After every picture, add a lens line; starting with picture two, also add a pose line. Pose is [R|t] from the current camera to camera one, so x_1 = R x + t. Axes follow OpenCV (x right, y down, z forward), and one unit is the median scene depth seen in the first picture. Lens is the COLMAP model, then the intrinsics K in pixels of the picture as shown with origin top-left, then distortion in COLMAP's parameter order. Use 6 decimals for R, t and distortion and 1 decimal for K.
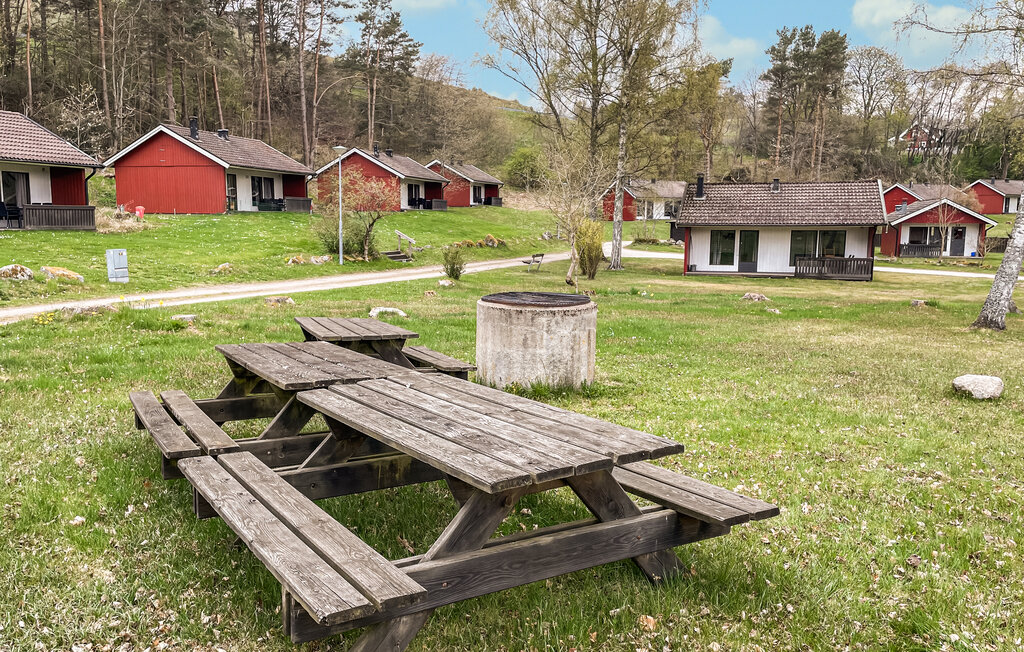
lens RADIAL K [[785.5, 0, 511.3], [0, 785.5, 320.8], [0, 0, 1]] dist [0.100678, -0.126720]
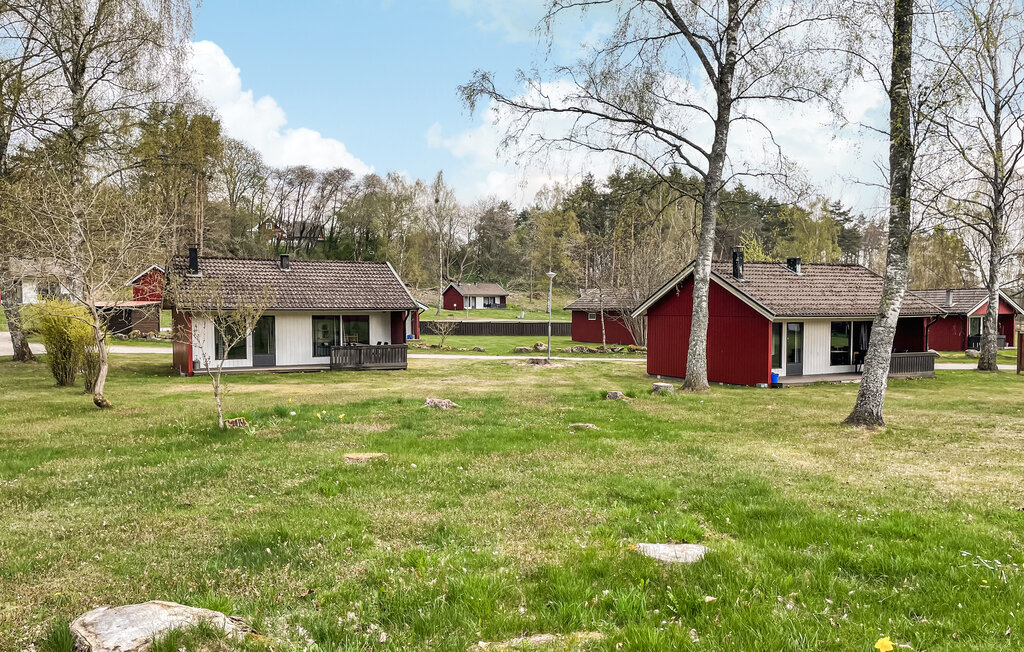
lens RADIAL K [[785.5, 0, 511.3], [0, 785.5, 320.8], [0, 0, 1]] dist [0.100678, -0.126720]
pose [[0.707696, -0.016794, 0.706317, -0.095143], [0.093085, 0.993219, -0.069652, -0.028641], [-0.700358, 0.115040, 0.704460, 0.253280]]
